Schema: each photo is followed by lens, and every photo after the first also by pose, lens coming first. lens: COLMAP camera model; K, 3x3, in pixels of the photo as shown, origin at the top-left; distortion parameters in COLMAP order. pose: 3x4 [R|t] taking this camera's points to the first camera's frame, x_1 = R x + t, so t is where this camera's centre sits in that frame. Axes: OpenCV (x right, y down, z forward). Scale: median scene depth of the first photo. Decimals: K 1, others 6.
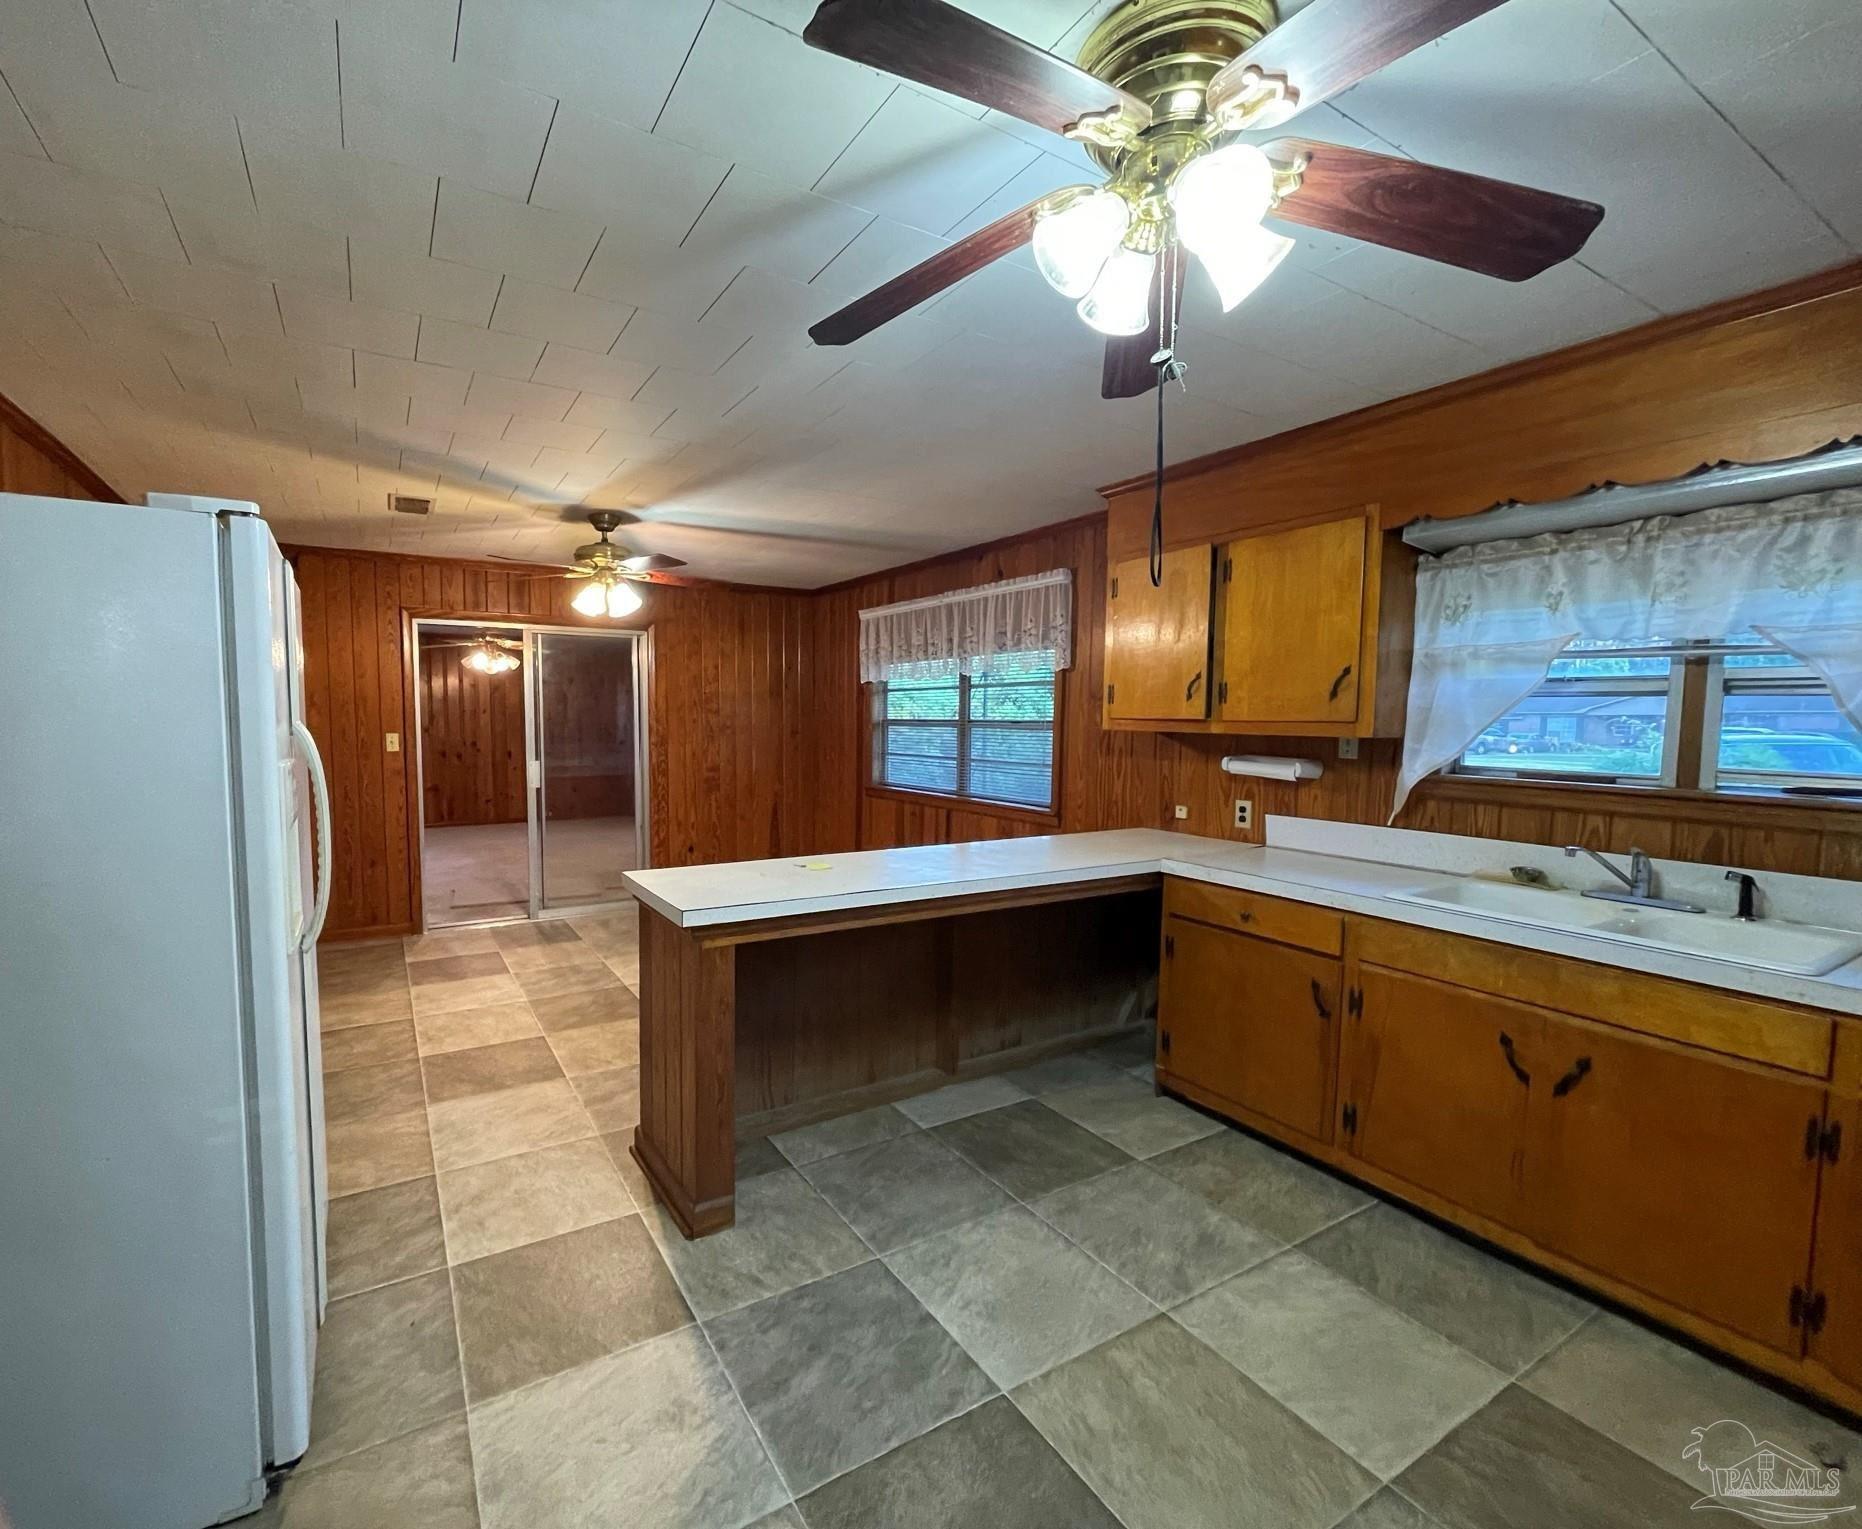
lens RADIAL K [[899.4, 0, 936.2], [0, 899.4, 783.4], [0, 0, 1]] dist [-0.004927, -0.000023]
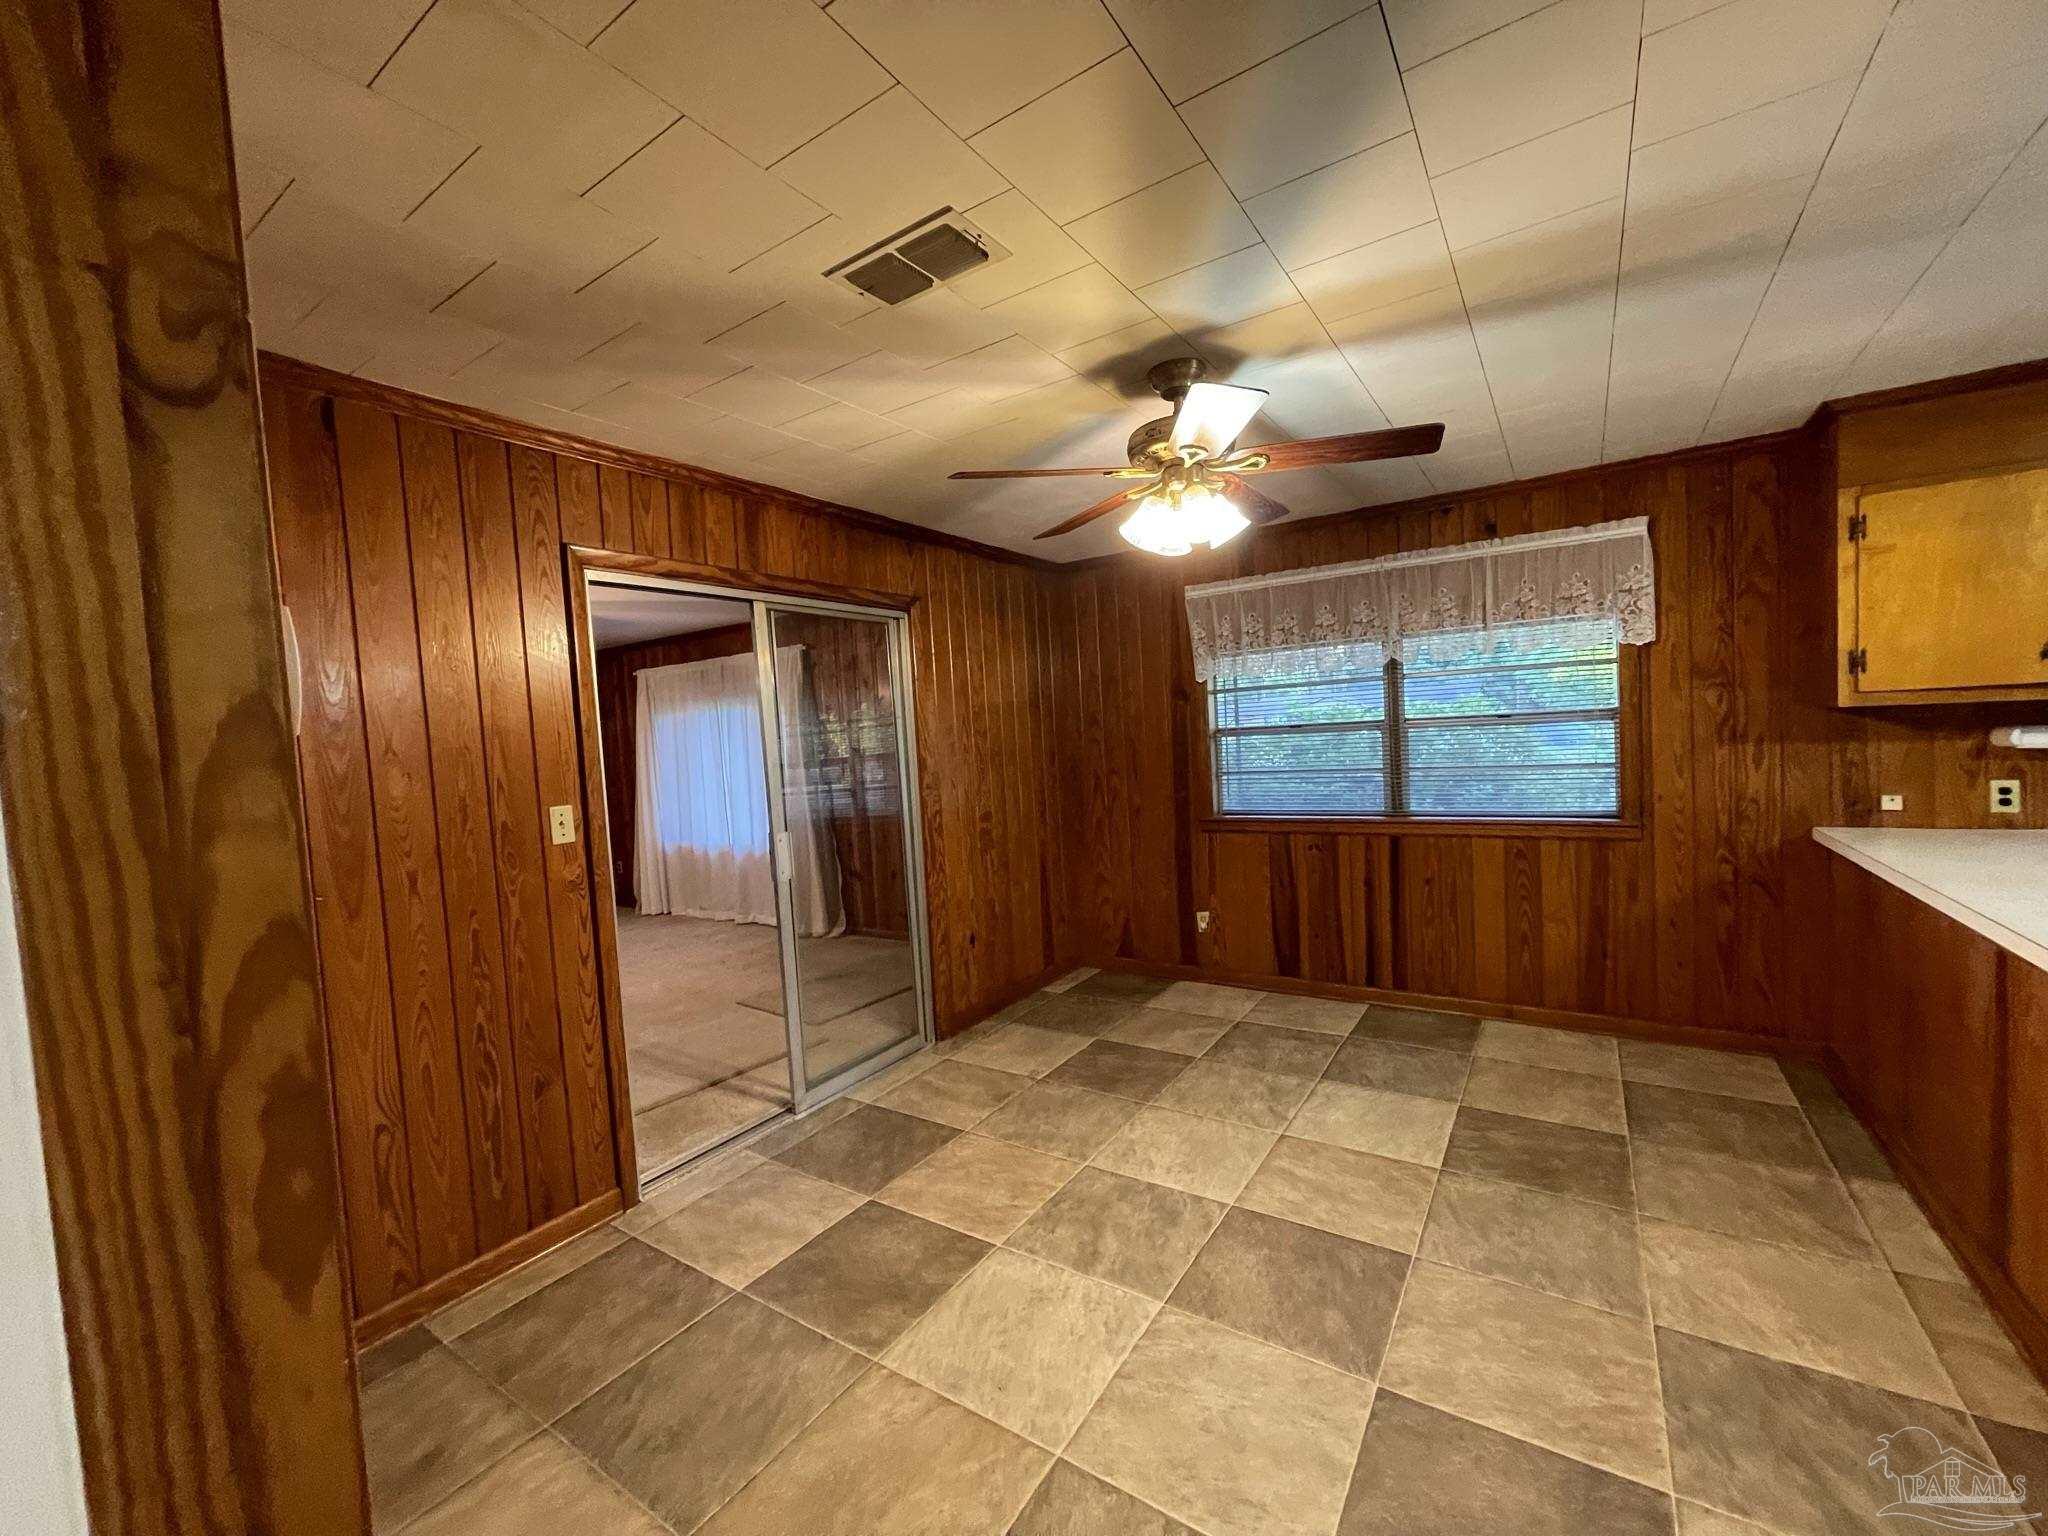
lens RADIAL K [[823.2, 0, 1025.4], [0, 823.2, 777.3], [0, 0, 1]] dist [0.000130, 0.000999]
pose [[0.891917, -0.079959, 0.445073, -0.683220], [0.092587, 0.995682, -0.006665, -0.053156], [-0.442619, 0.047152, 0.895469, 0.588361]]
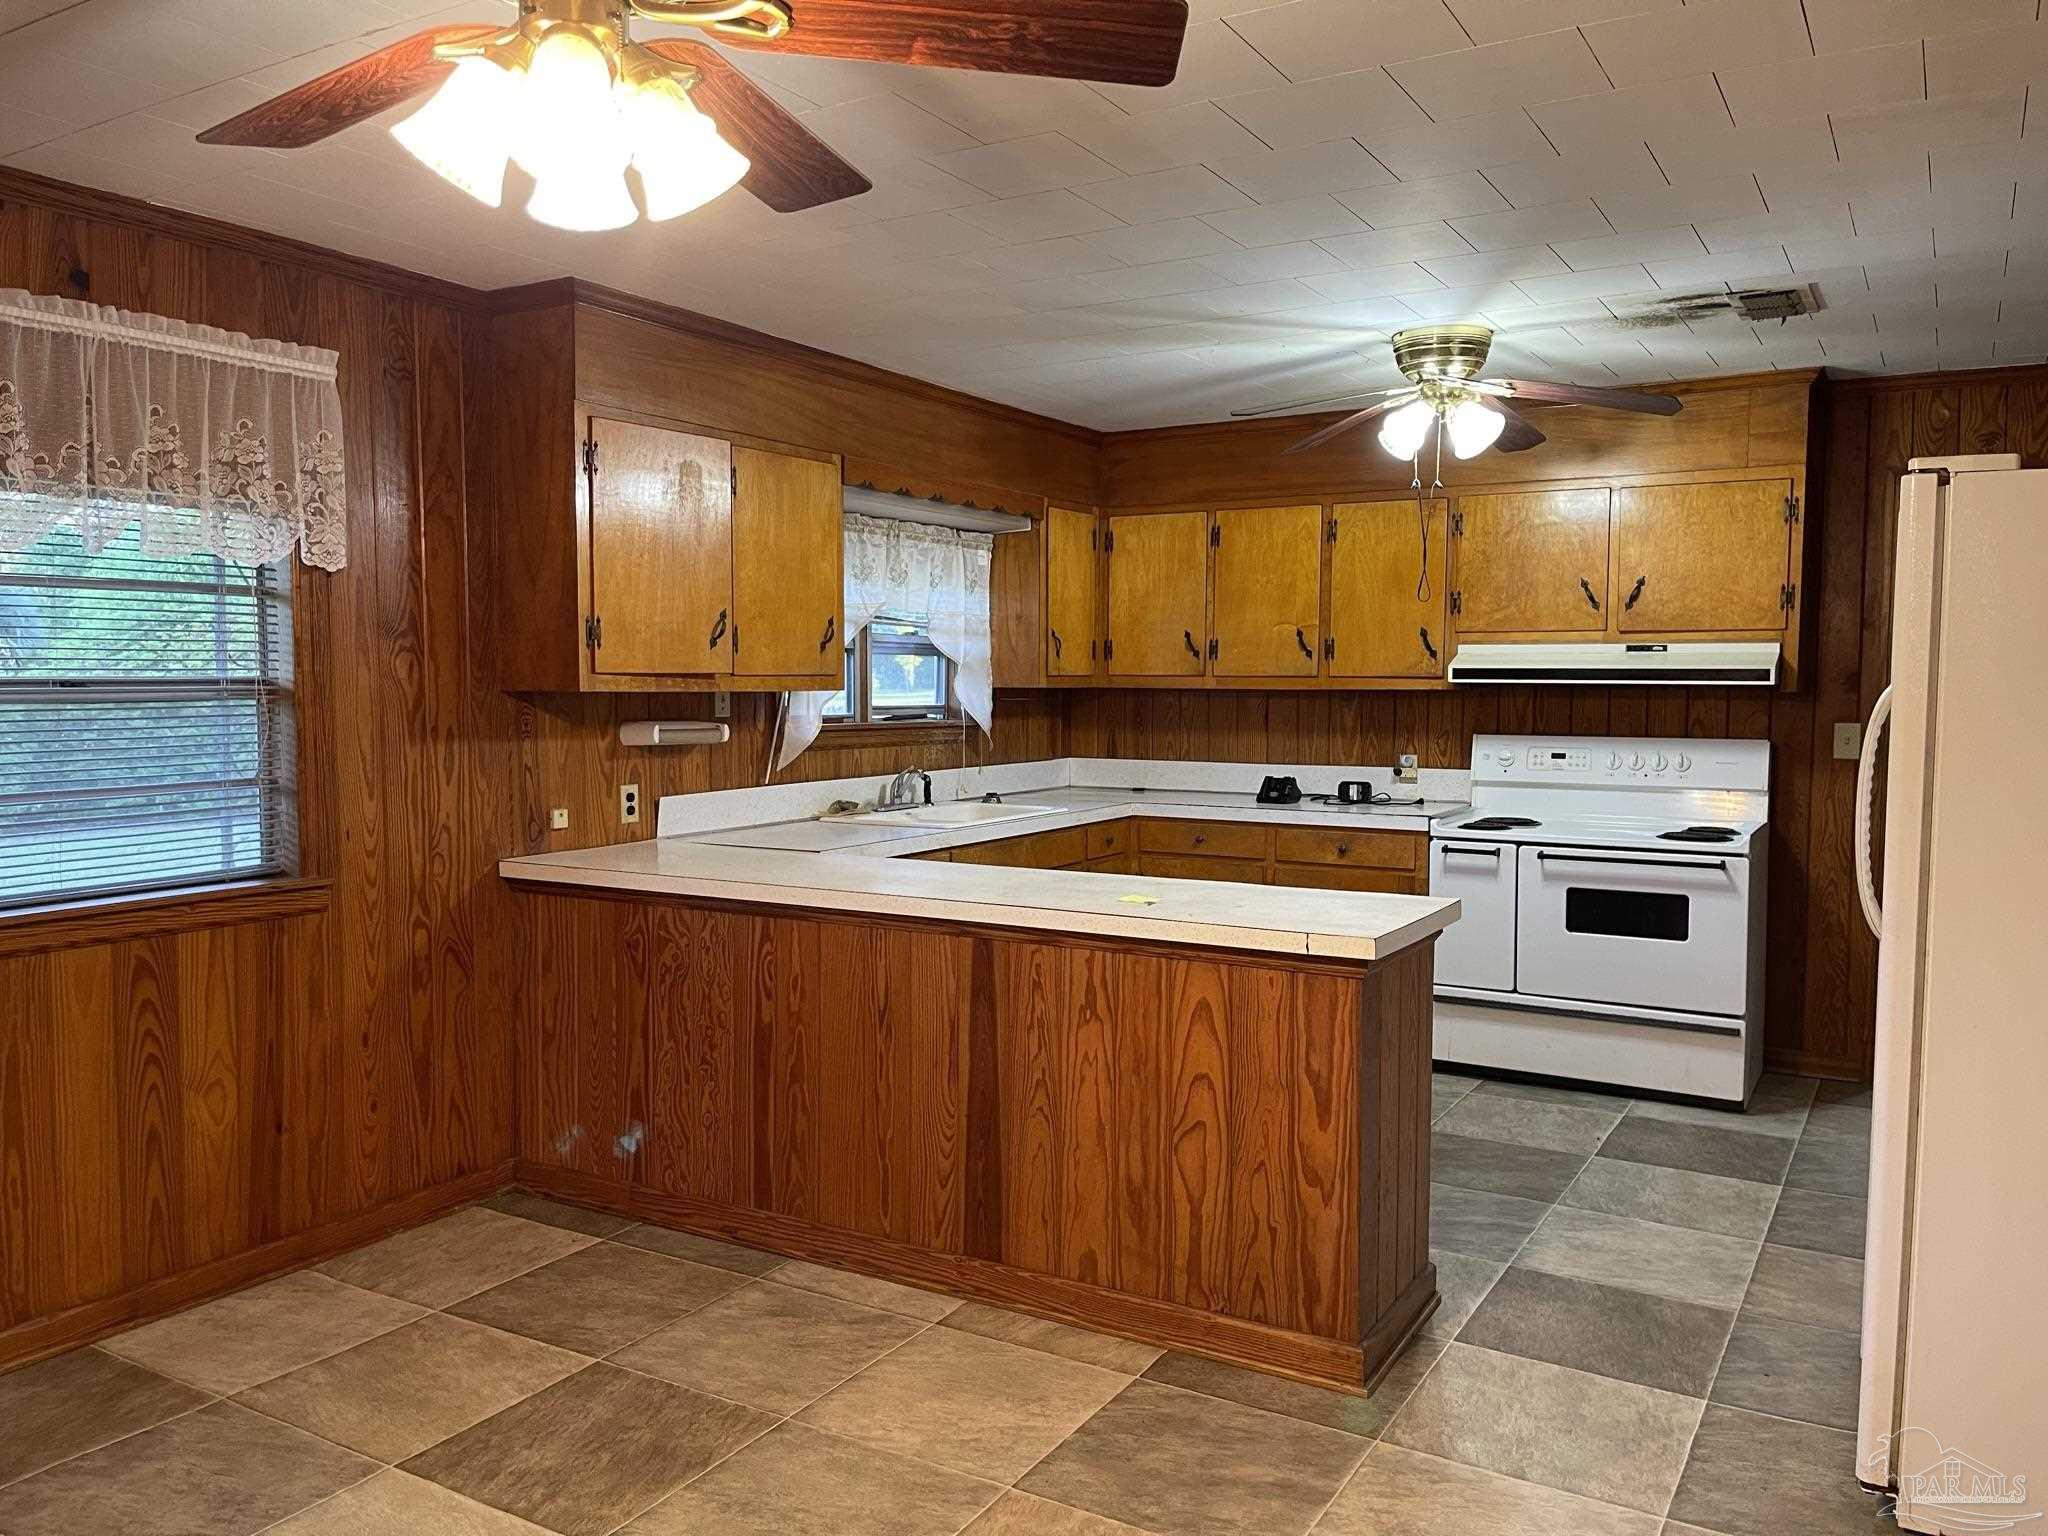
lens RADIAL K [[1518.3, 0, 1112.1], [0, 1518.3, 766.3], [0, 0, 1]] dist [0.000676, -0.002026]
pose [[-0.505622, -0.071493, 0.859788, -0.743137], [0.047212, 0.992775, 0.110315, -0.092139], [-0.861462, 0.096371, -0.498593, 1.047281]]
